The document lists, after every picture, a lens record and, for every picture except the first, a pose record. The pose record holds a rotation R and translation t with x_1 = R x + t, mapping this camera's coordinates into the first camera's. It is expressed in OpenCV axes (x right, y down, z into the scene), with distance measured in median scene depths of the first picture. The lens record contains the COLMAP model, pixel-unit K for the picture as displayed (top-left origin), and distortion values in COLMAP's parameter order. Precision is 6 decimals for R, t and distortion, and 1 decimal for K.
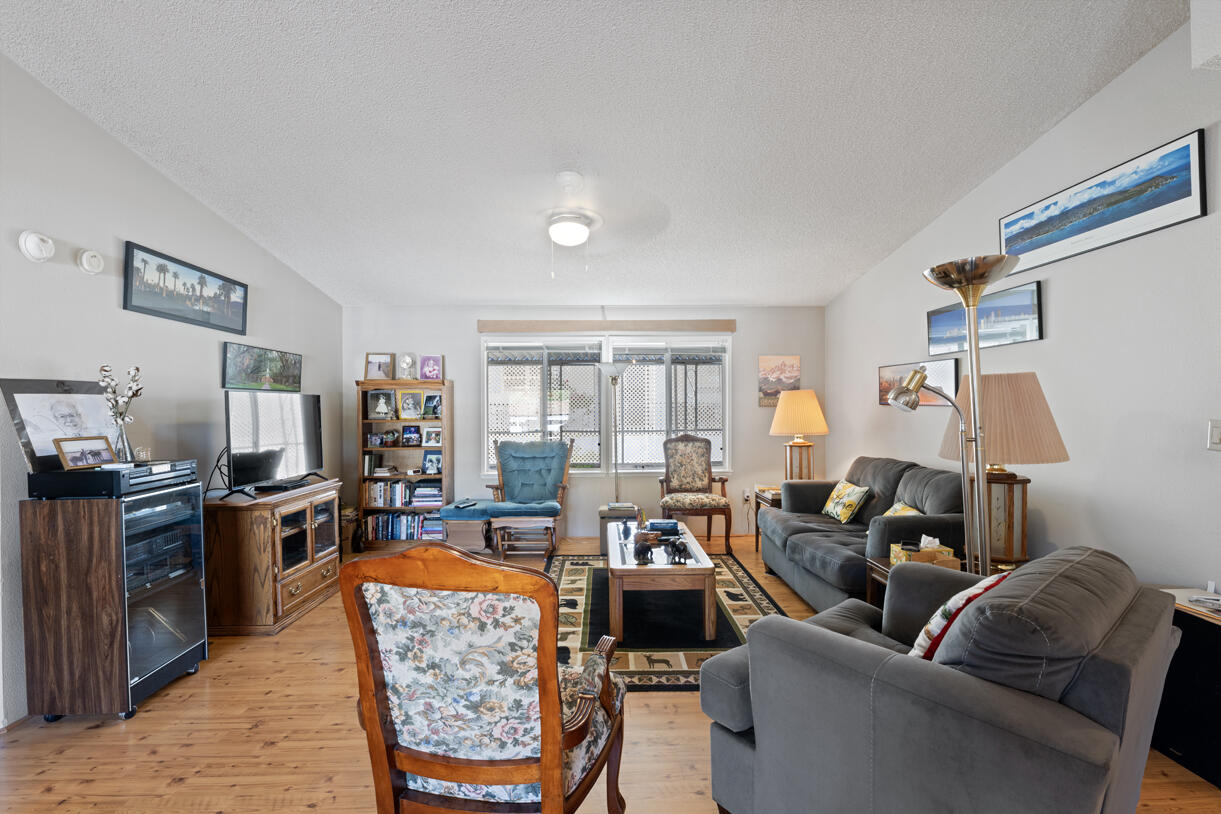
lens RADIAL K [[531.1, 0, 611.6], [0, 531.1, 407.4], [0, 0, 1]] dist [0.000631, 0.000374]
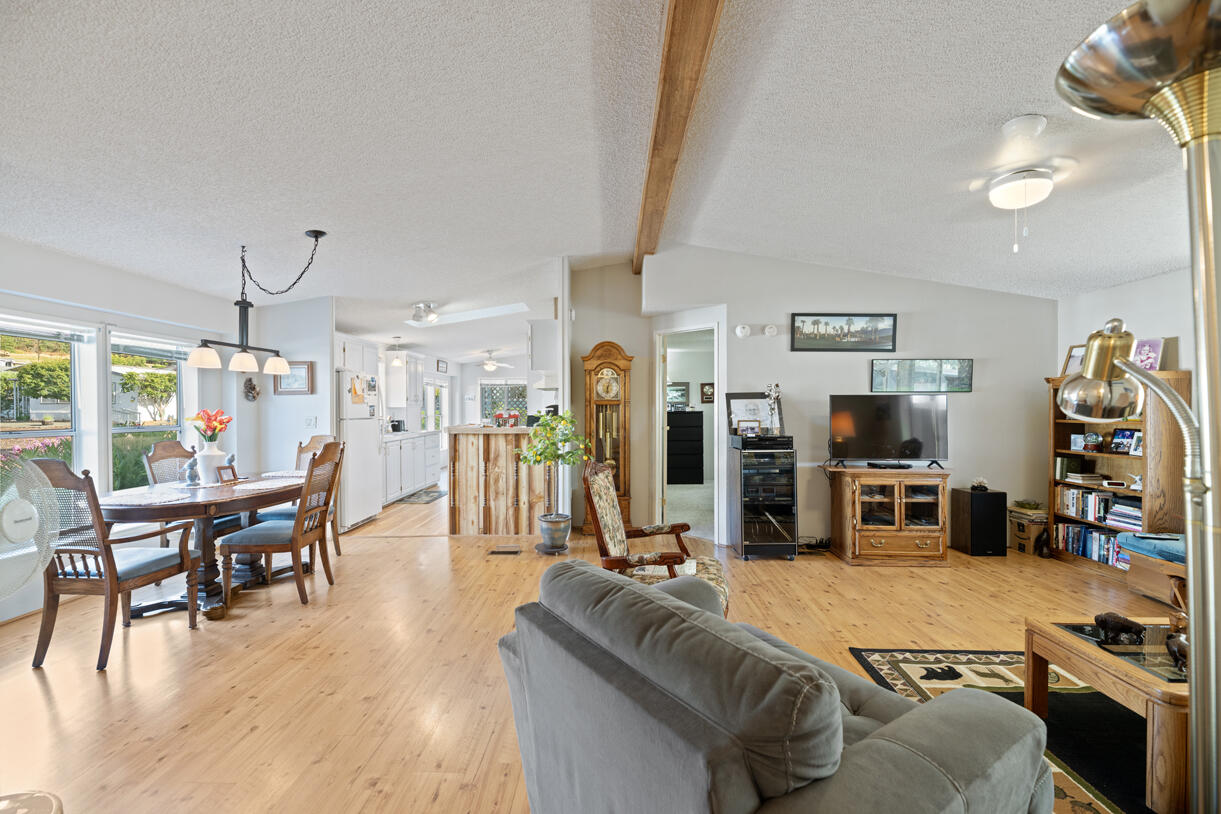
lens RADIAL K [[488.9, 0, 612.2], [0, 488.9, 406.3], [0, 0, 1]] dist [0.001020, 0.000001]
pose [[-0.033676, 0.003978, -0.999425, 0.565168], [-0.000113, 0.999992, 0.003984, -0.003661], [0.999433, 0.000247, -0.033675, 0.331041]]
